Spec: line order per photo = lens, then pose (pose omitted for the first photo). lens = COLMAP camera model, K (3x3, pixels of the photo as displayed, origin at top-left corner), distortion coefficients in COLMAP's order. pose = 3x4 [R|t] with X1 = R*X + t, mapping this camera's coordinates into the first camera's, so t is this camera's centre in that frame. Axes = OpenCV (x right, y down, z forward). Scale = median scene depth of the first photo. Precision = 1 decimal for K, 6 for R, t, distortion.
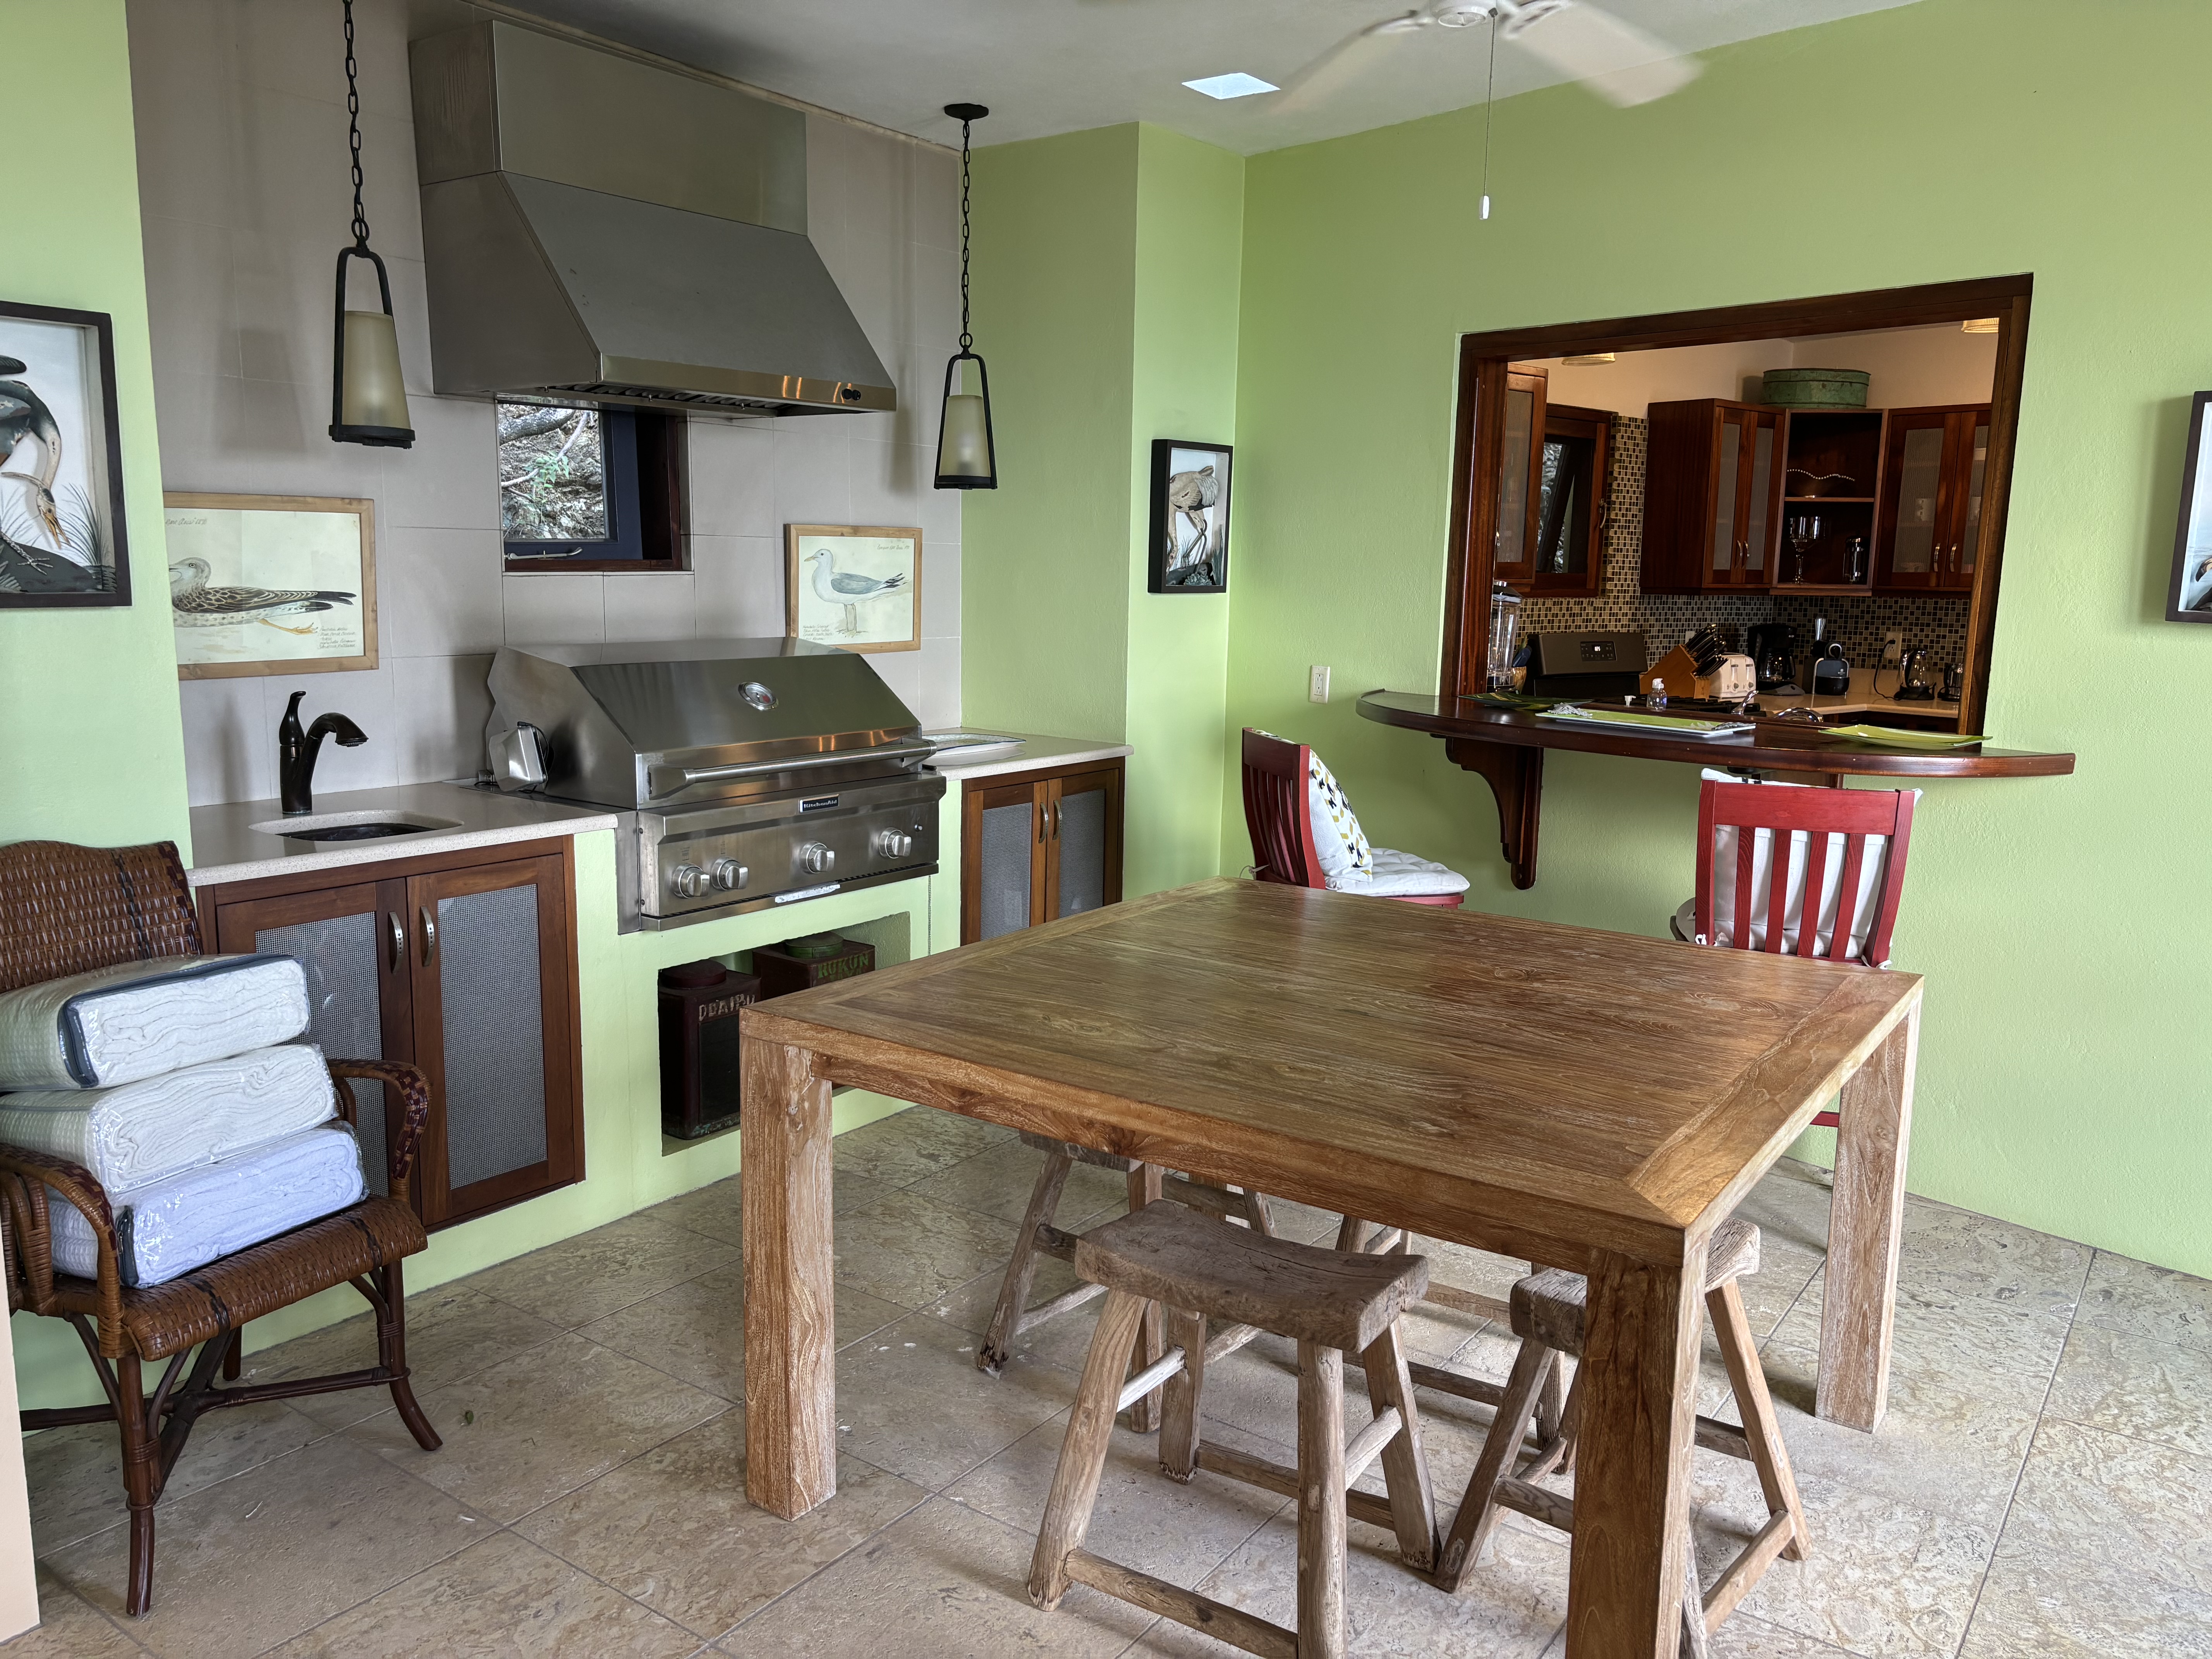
lens RADIAL K [[1662.6, 0, 1106.0], [0, 1662.6, 829.5], [0, 0, 1]] dist [-0.002786, 0.036706]
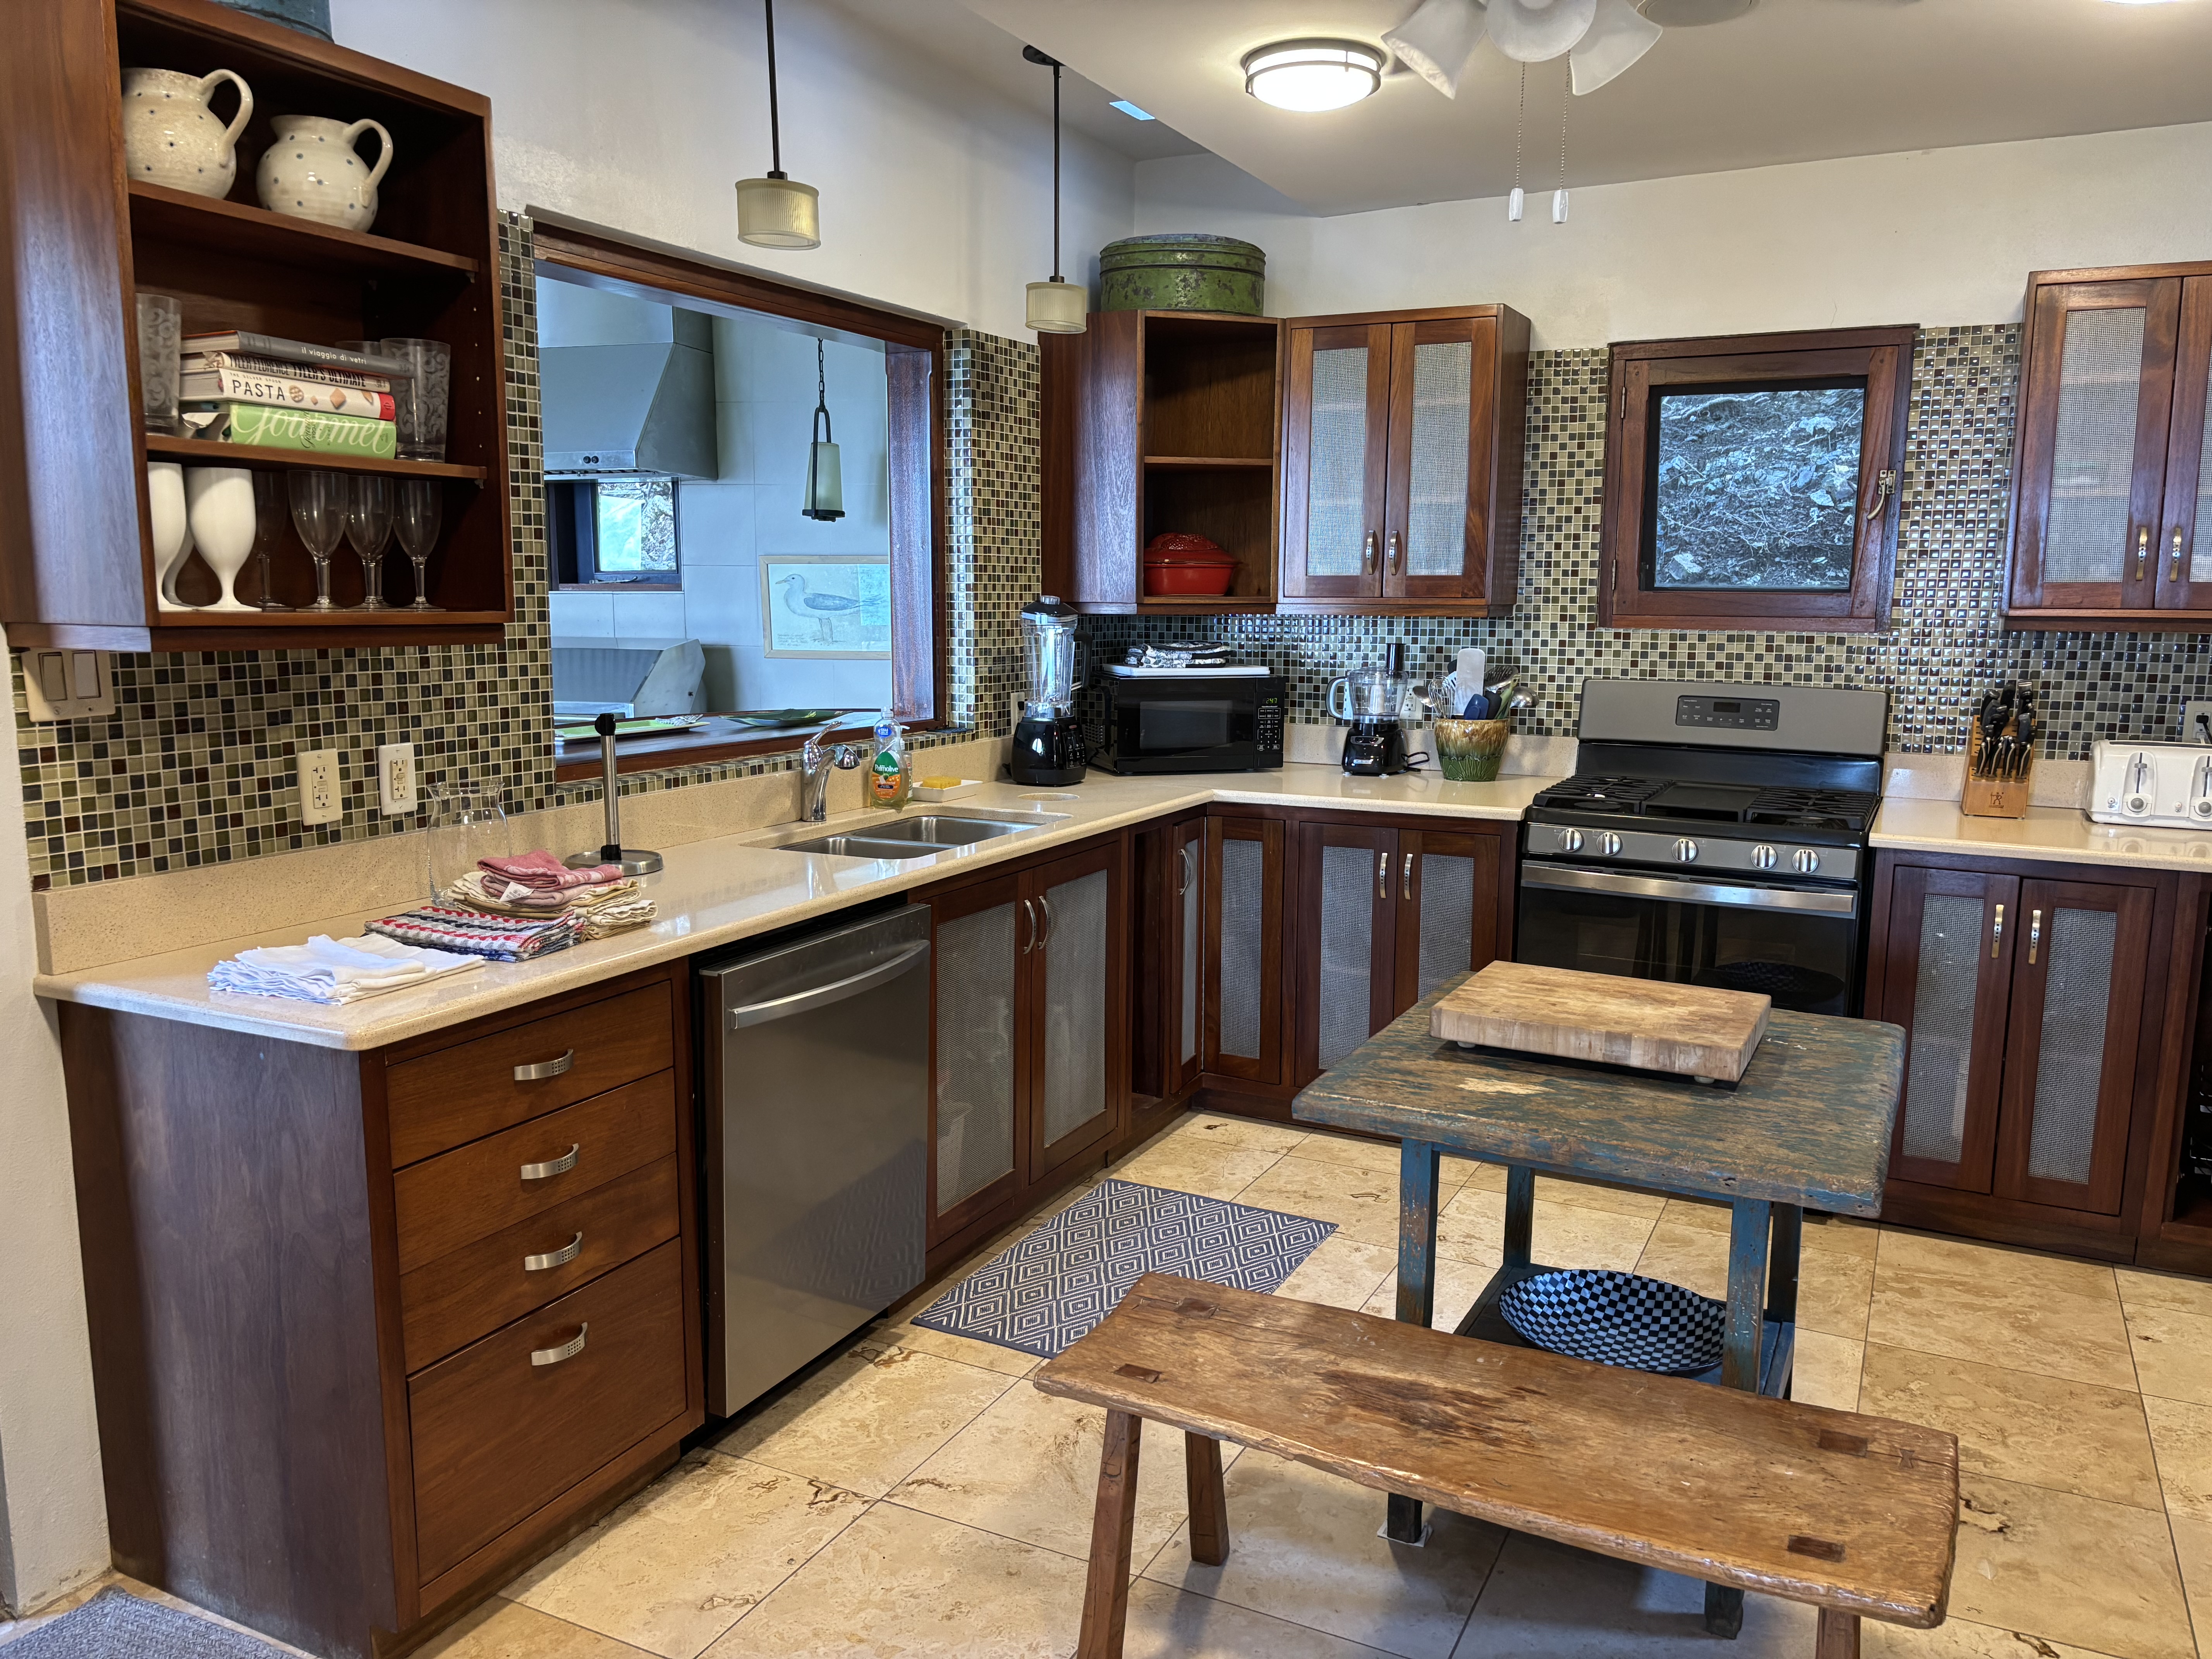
lens RADIAL K [[1662.6, 0, 1106.0], [0, 1662.6, 829.5], [0, 0, 1]] dist [-0.002786, 0.036706]
pose [[0.364594, 0.118635, -0.923578, 0.743460], [-0.151644, 0.986175, 0.066812, -0.064460], [0.918736, 0.115696, 0.377544, 0.504485]]
